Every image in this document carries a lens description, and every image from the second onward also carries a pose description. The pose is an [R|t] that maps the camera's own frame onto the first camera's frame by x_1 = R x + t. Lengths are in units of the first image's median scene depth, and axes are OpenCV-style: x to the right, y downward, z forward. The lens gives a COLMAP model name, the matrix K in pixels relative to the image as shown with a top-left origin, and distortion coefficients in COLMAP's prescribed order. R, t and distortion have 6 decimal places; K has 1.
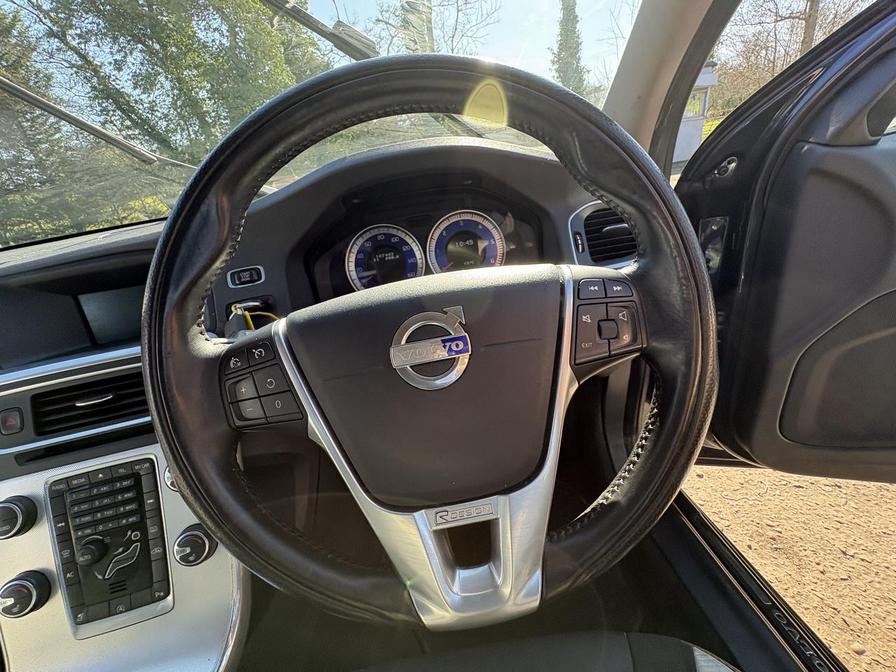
lens RADIAL K [[357.1, 0, 448.8], [0, 357.1, 335.7], [0, 0, 1]] dist [0.001214, 0.000025]
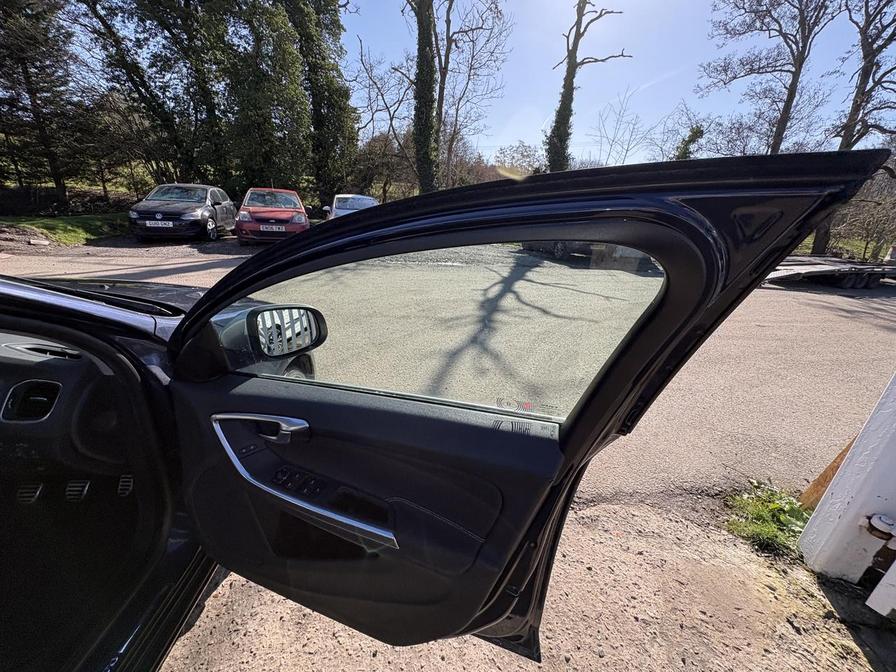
lens RADIAL K [[357.1, 0, 450.2], [0, 357.1, 335.1], [0, 0, 1]] dist [0.001214, 0.000025]
pose [[0.974492, 0.218359, 0.051823, 1.791352], [-0.213376, 0.973038, -0.087561, -0.693394], [-0.069546, 0.074270, 0.994810, -0.680783]]
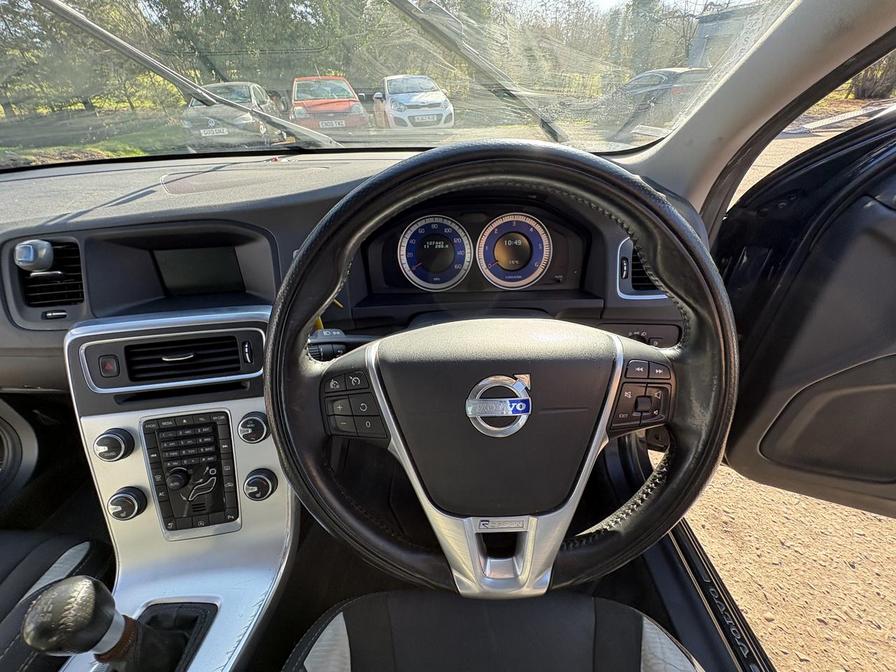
lens RADIAL K [[357.1, 0, 449.6], [0, 357.1, 334.9], [0, 0, 1]] dist [0.001214, 0.000025]
pose [[0.988918, 0.148410, 0.004056, -0.099342], [-0.146791, 0.973306, 0.176428, -0.149735], [0.022236, -0.175069, 0.984305, -0.066518]]
